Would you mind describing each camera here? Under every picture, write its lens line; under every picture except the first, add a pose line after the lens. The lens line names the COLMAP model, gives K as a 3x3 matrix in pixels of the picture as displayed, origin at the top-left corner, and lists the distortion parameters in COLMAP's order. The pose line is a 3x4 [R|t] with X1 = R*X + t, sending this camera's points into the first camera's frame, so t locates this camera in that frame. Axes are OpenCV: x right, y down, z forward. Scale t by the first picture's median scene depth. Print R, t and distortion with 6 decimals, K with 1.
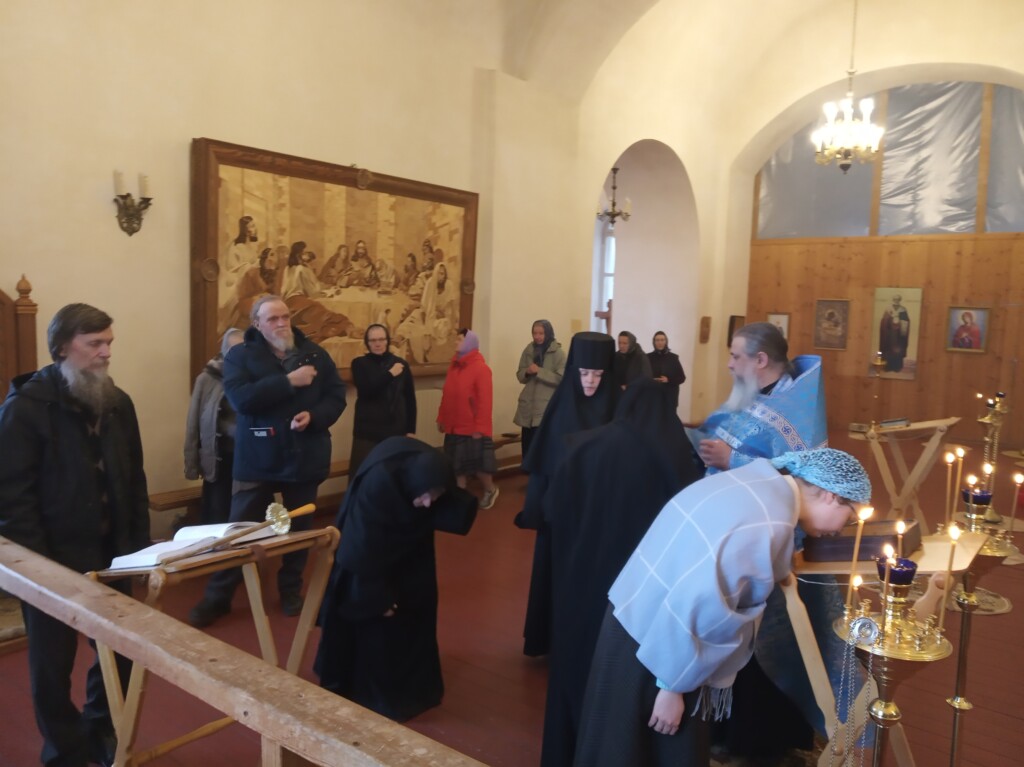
lens RADIAL K [[789.6, 0, 512.0], [0, 789.6, 383.5], [0, 0, 1]] dist [0.084874, -0.161562]
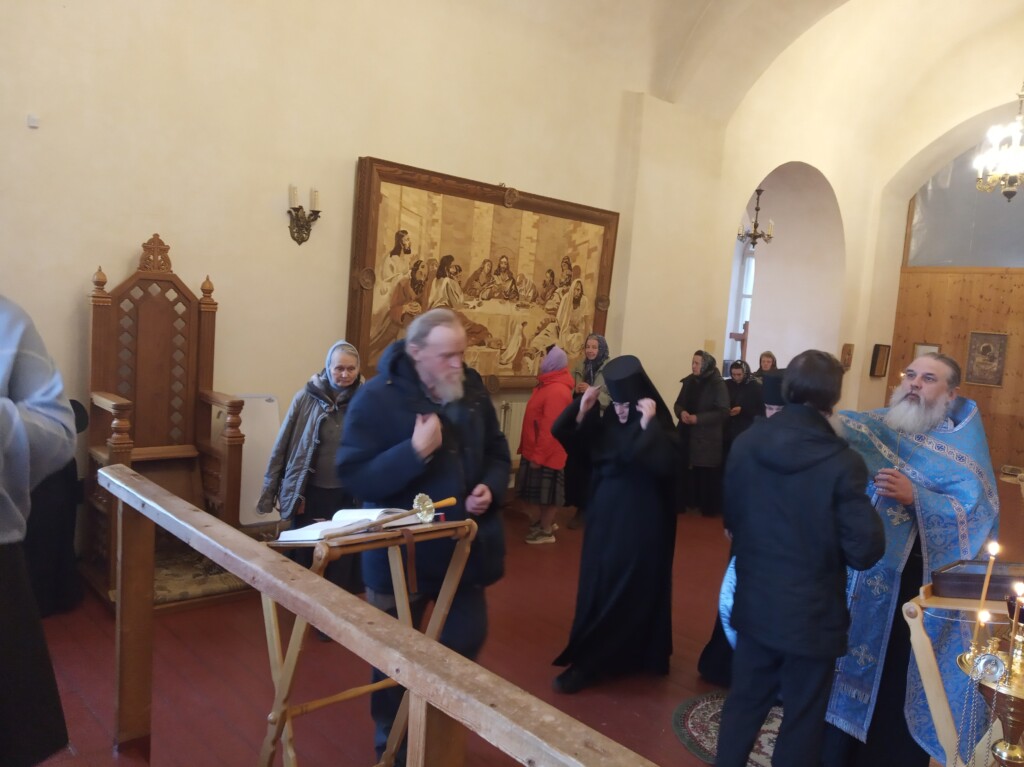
lens RADIAL K [[795.1, 0, 523.4], [0, 795.1, 388.9], [0, 0, 1]] dist [0.095343, -0.144986]
pose [[0.988046, 0.057699, -0.142954, -0.004231], [-0.059443, 0.998200, -0.007951, 0.002551], [0.142238, 0.016354, 0.989697, -0.037422]]
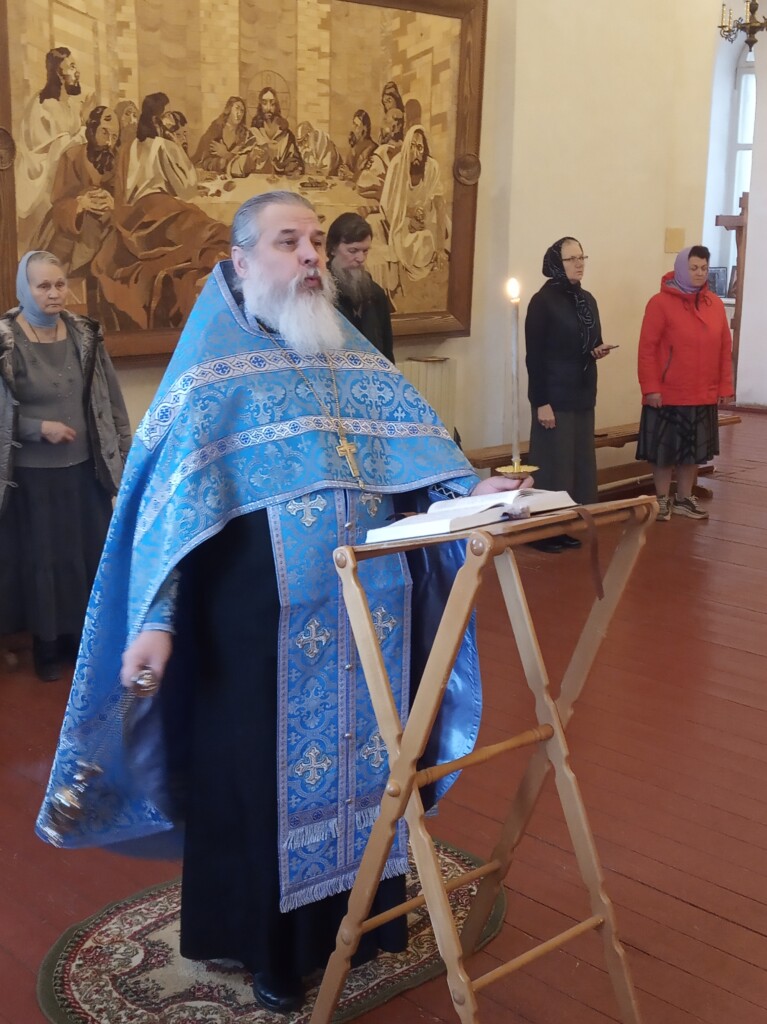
lens RADIAL K [[1306.2, 0, 383.5], [0, 1306.2, 512.0], [0, 0, 1]] dist [0.114527, -0.264576]
pose [[0.988950, 0.006529, -0.148104, 0.025570], [0.011071, 0.992987, 0.117701, 0.004573], [0.147834, -0.118040, 0.981943, 0.081944]]
